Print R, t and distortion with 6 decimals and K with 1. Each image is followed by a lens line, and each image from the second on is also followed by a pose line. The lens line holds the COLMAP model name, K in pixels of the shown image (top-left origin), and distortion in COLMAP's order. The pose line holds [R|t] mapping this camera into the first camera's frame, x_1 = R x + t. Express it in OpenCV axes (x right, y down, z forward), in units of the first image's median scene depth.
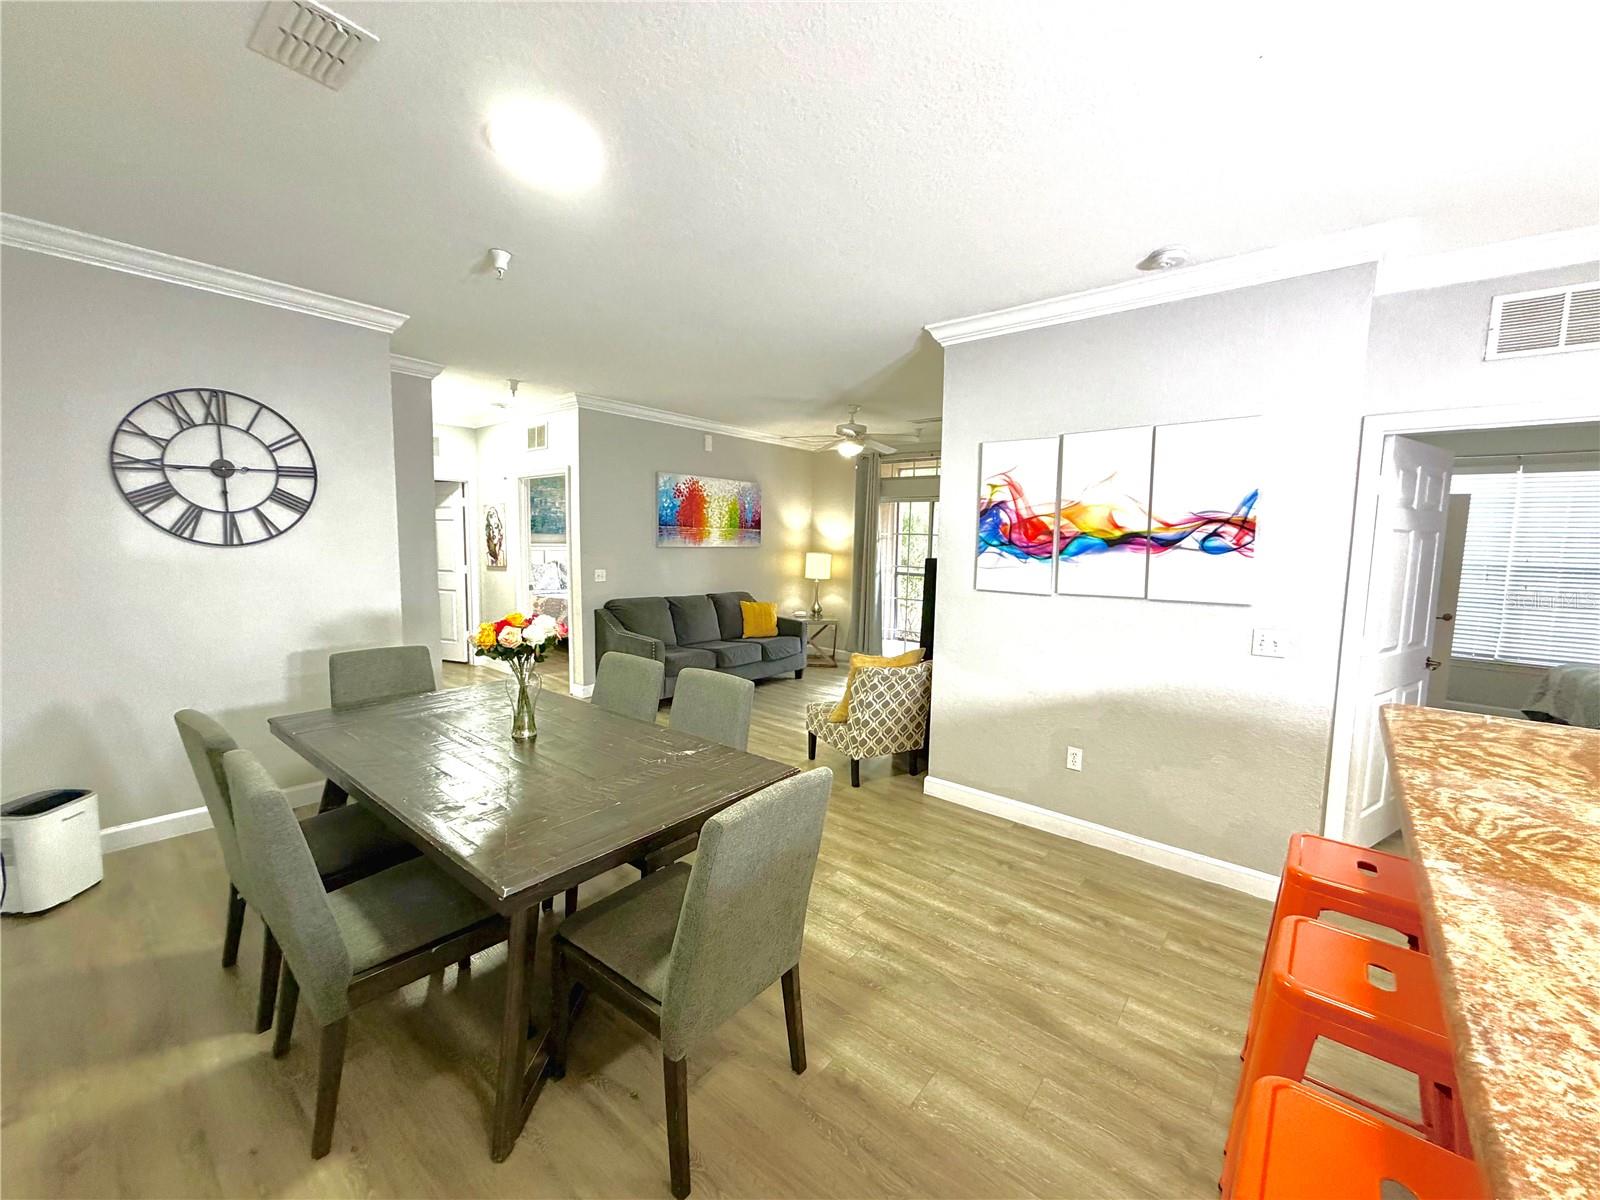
lens RADIAL K [[638.5, 0, 796.4], [0, 638.5, 600.7], [0, 0, 1]] dist [0.000386, 0.000334]
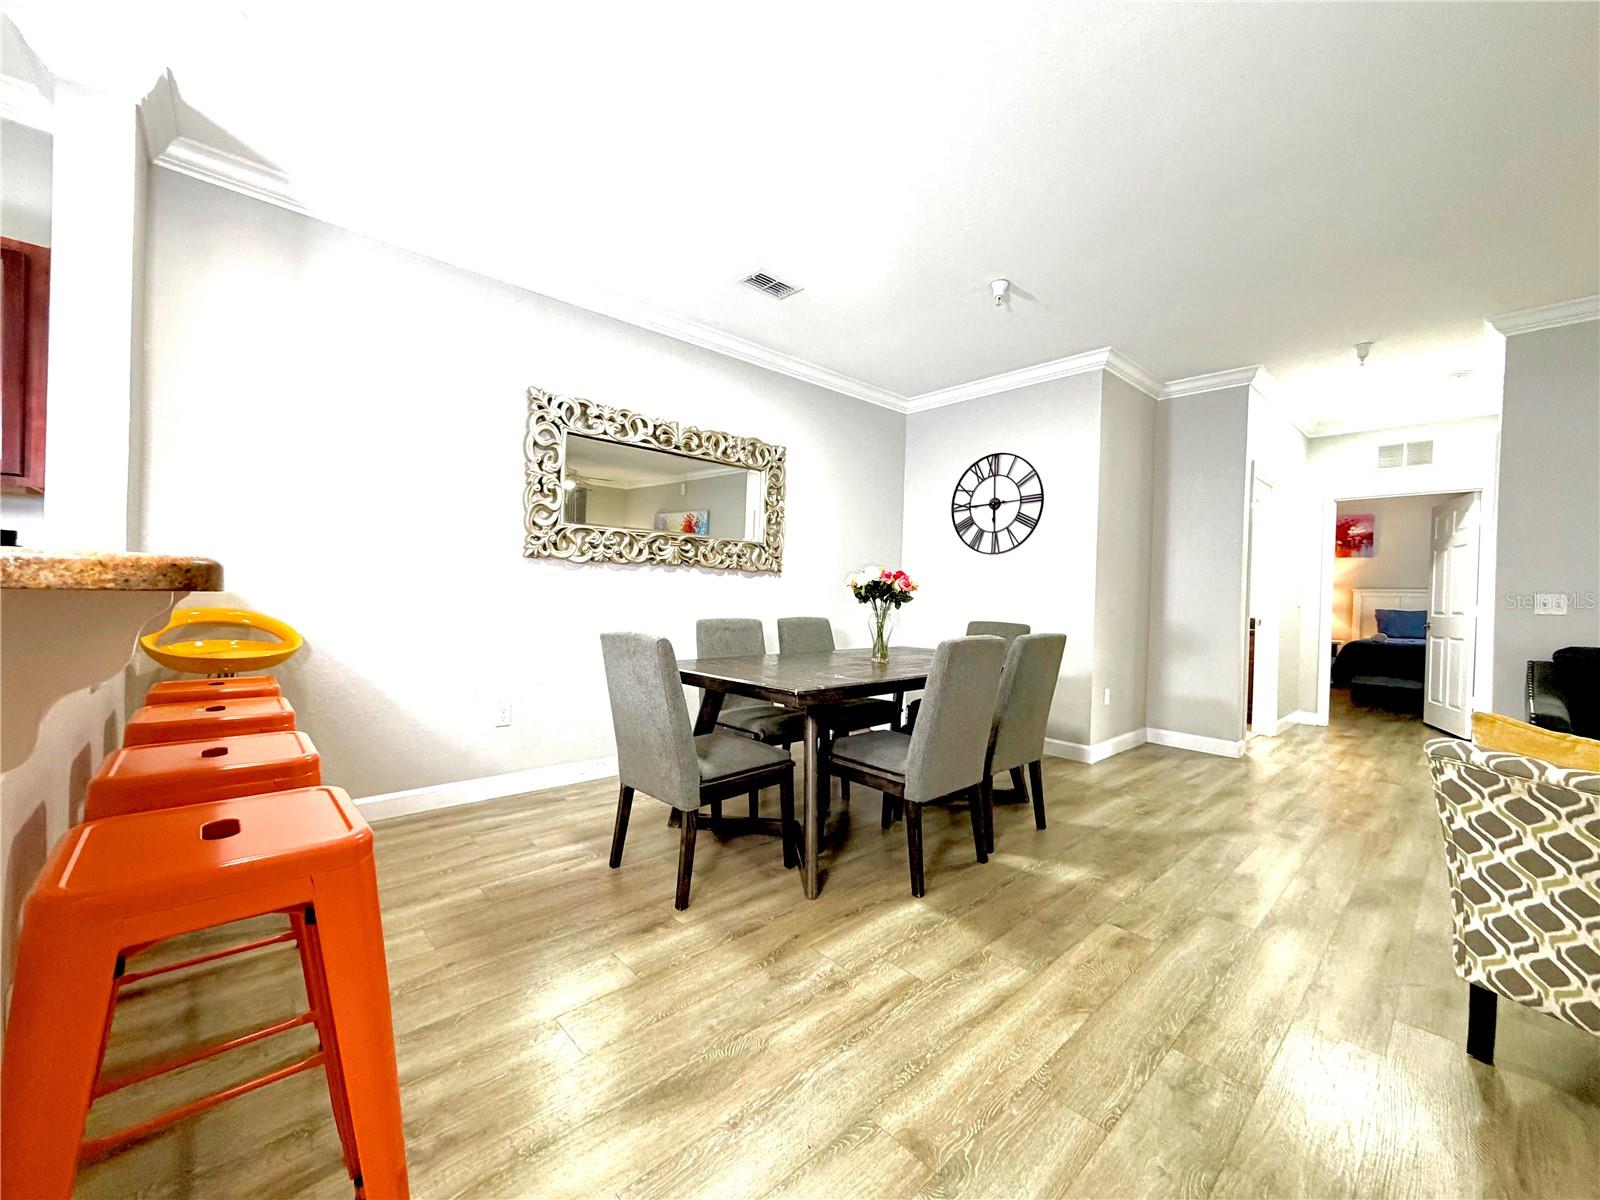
lens RADIAL K [[638.5, 0, 796.4], [0, 638.5, 600.7], [0, 0, 1]] dist [0.000386, 0.000334]
pose [[-0.126200, -0.011876, -0.991934, 0.662333], [-0.125616, 0.992070, 0.004104, 0.076079], [0.984019, 0.125121, -0.126691, 0.738997]]
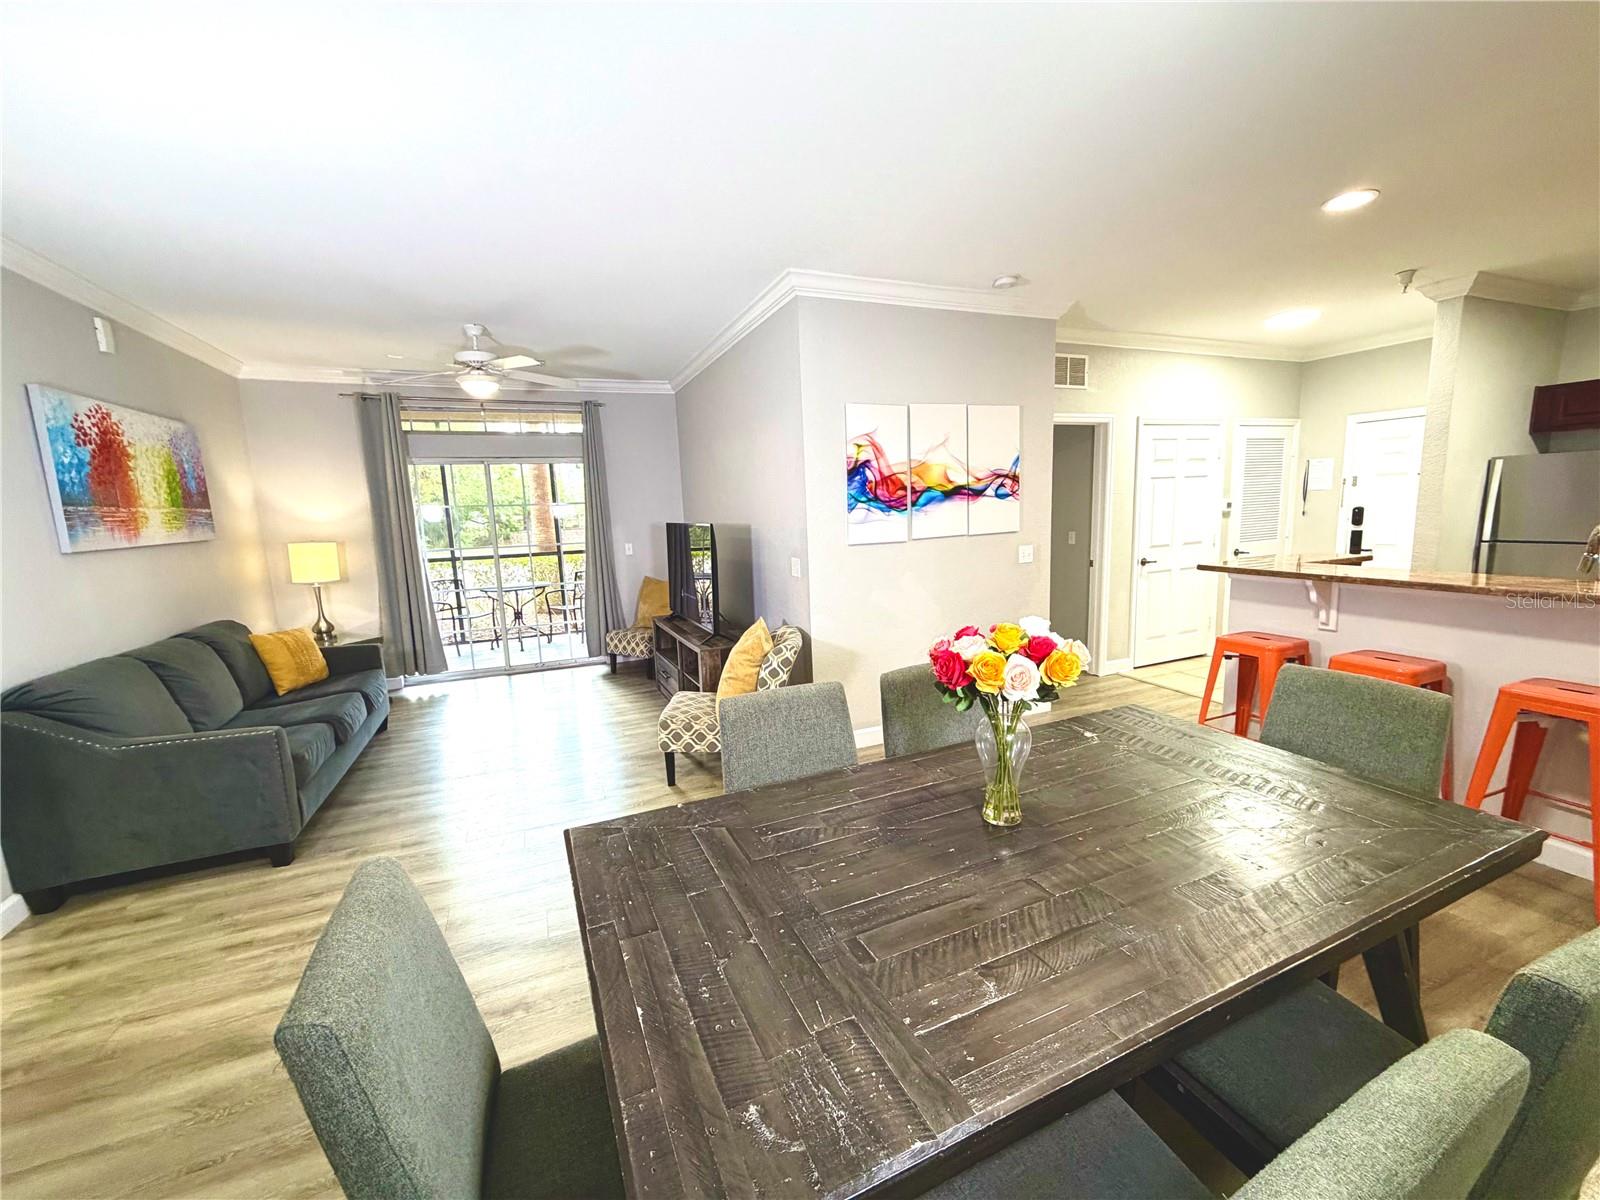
lens RADIAL K [[638.5, 0, 796.4], [0, 638.5, 600.7], [0, 0, 1]] dist [0.000386, 0.000334]
pose [[0.454487, -0.170595, 0.874265, -0.770910], [0.131834, 0.983562, 0.123388, -0.075828], [-0.880944, 0.059180, 0.469506, 0.654762]]
